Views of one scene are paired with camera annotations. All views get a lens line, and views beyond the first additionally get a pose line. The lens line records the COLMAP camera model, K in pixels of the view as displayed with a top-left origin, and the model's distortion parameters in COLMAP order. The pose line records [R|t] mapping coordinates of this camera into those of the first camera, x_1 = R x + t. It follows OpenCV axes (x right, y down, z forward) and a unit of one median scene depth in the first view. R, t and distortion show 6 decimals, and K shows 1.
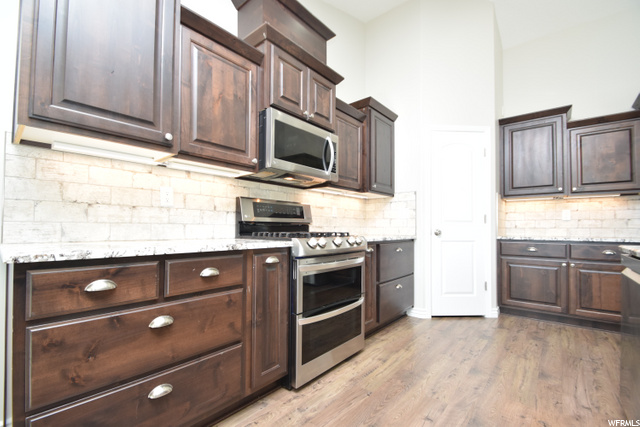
lens RADIAL K [[280.9, 0, 316.7], [0, 280.9, 221.7], [0, 0, 1]] dist [0.014274, -0.018673]
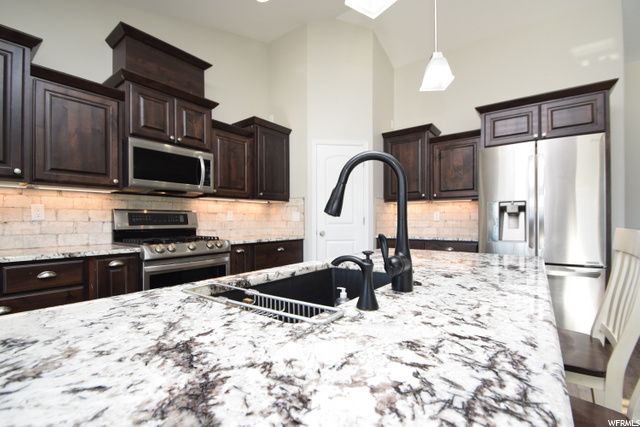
lens RADIAL K [[280.9, 0, 316.7], [0, 280.9, 221.7], [0, 0, 1]] dist [0.014274, -0.018673]
pose [[0.998533, -0.010979, 0.053026, 0.464094], [0.009560, 0.999591, 0.026952, -0.052903], [-0.053301, -0.026406, 0.998229, -0.212002]]
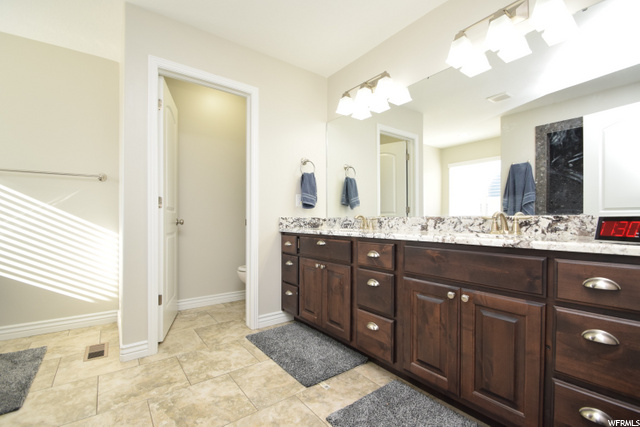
lens RADIAL K [[280.9, 0, 316.7], [0, 280.9, 221.7], [0, 0, 1]] dist [0.014274, -0.018673]
pose [[0.975509, -0.006138, -0.219875, 0.941751], [0.012096, 0.999595, 0.025763, 0.024928], [0.219627, -0.027792, 0.975188, 0.627839]]
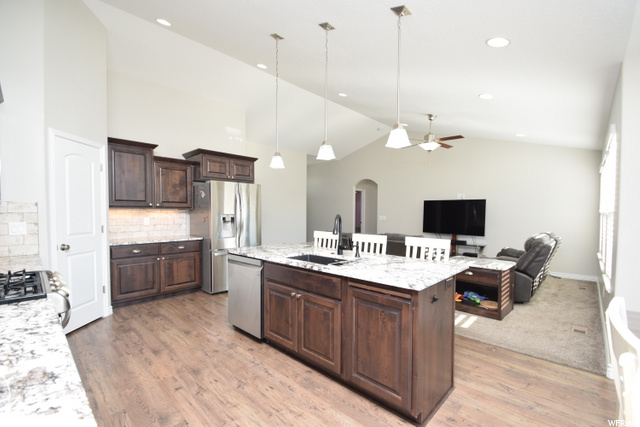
lens RADIAL K [[280.9, 0, 316.7], [0, 280.9, 221.7], [0, 0, 1]] dist [0.014274, -0.018673]
pose [[0.056319, -0.039855, 0.997617, -0.605190], [-0.025205, 0.998828, 0.041326, -0.142954], [-0.998095, -0.027473, 0.055249, 0.148295]]
